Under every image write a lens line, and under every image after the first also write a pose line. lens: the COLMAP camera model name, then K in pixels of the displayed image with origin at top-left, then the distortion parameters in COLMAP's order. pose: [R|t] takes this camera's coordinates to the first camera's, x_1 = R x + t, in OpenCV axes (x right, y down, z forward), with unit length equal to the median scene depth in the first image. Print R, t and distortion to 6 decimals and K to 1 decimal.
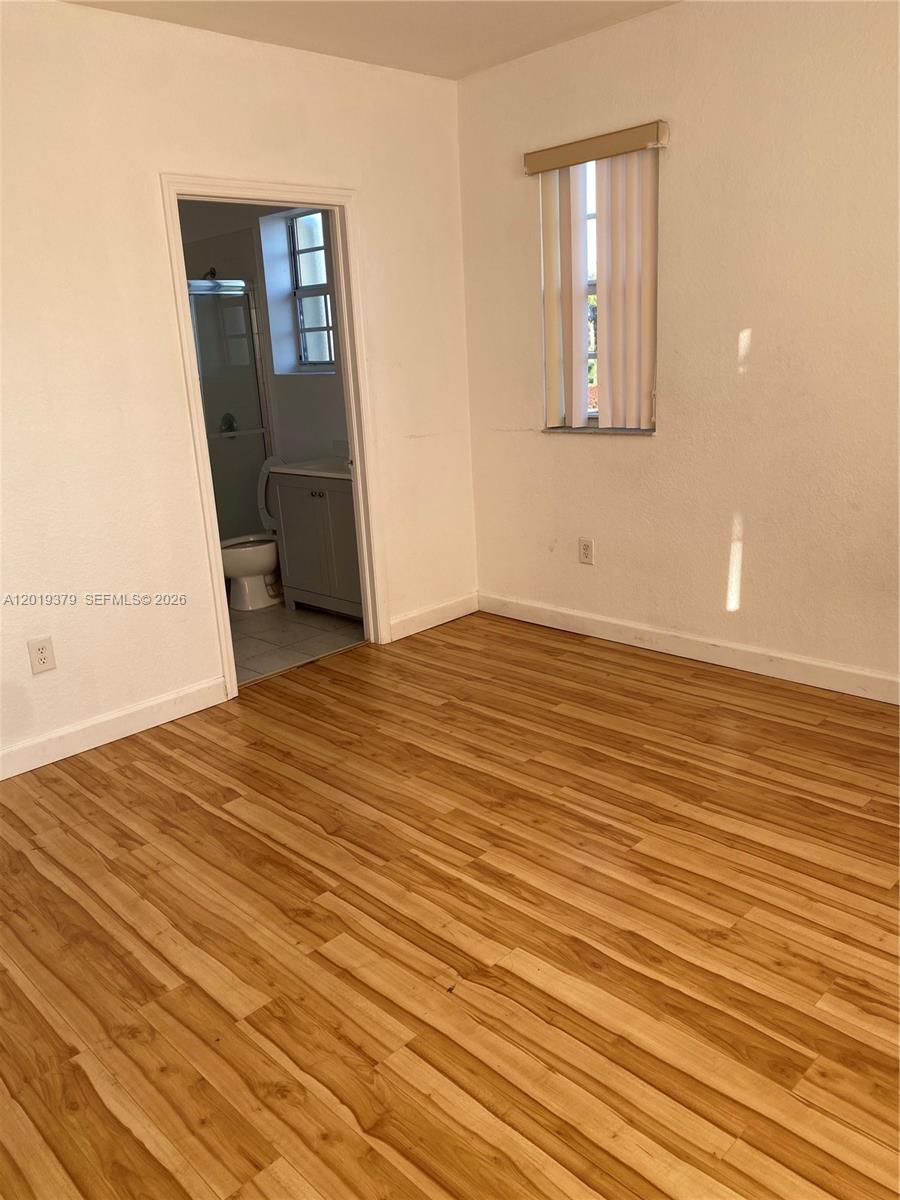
lens RADIAL K [[914.0, 0, 450.9], [0, 914.0, 600.8], [0, 0, 1]] dist [0.012246, -0.024667]
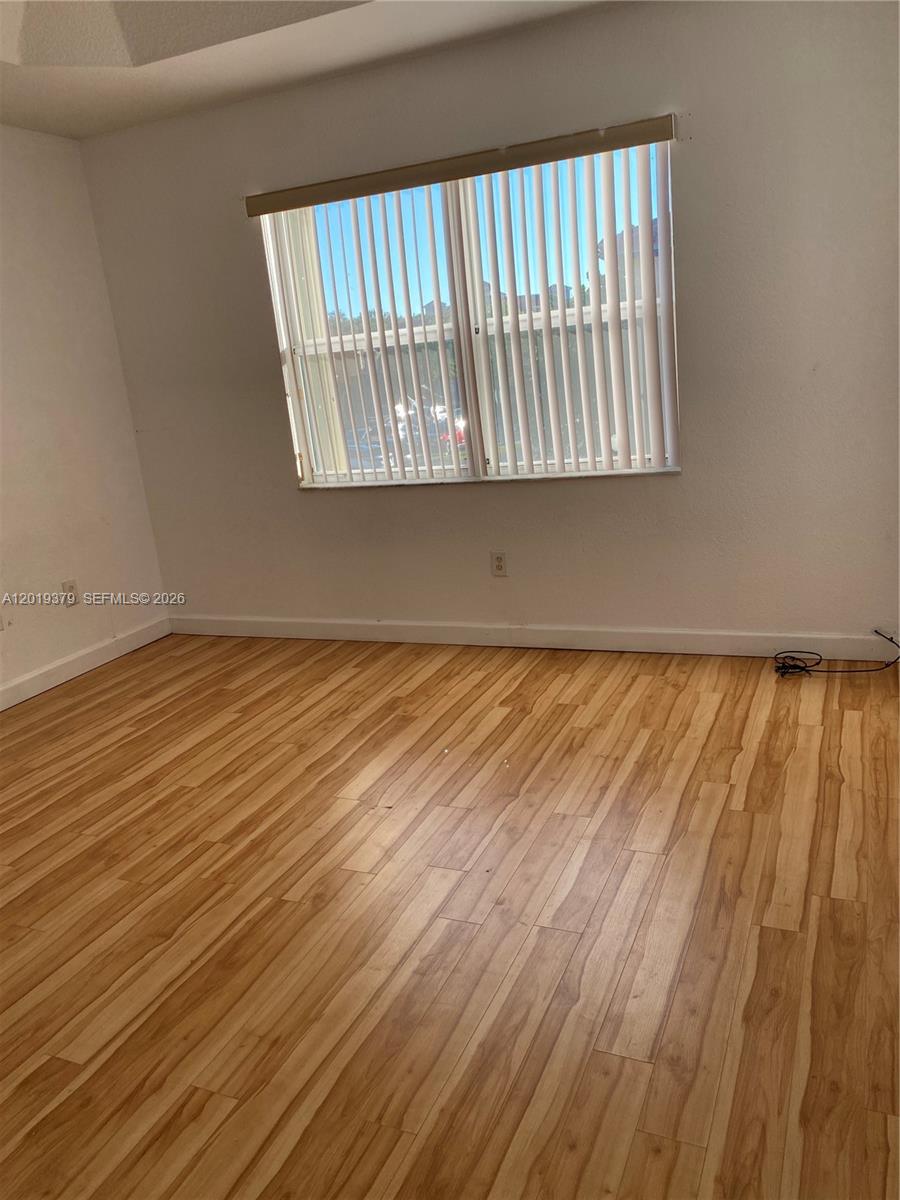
lens RADIAL K [[914.0, 0, 451.0], [0, 914.0, 600.1], [0, 0, 1]] dist [0.012246, -0.024667]
pose [[-0.353985, -0.157618, 0.921874, -1.000720], [0.366795, 0.883330, 0.291871, -0.183381], [-0.860323, 0.441457, -0.254872, 0.885022]]
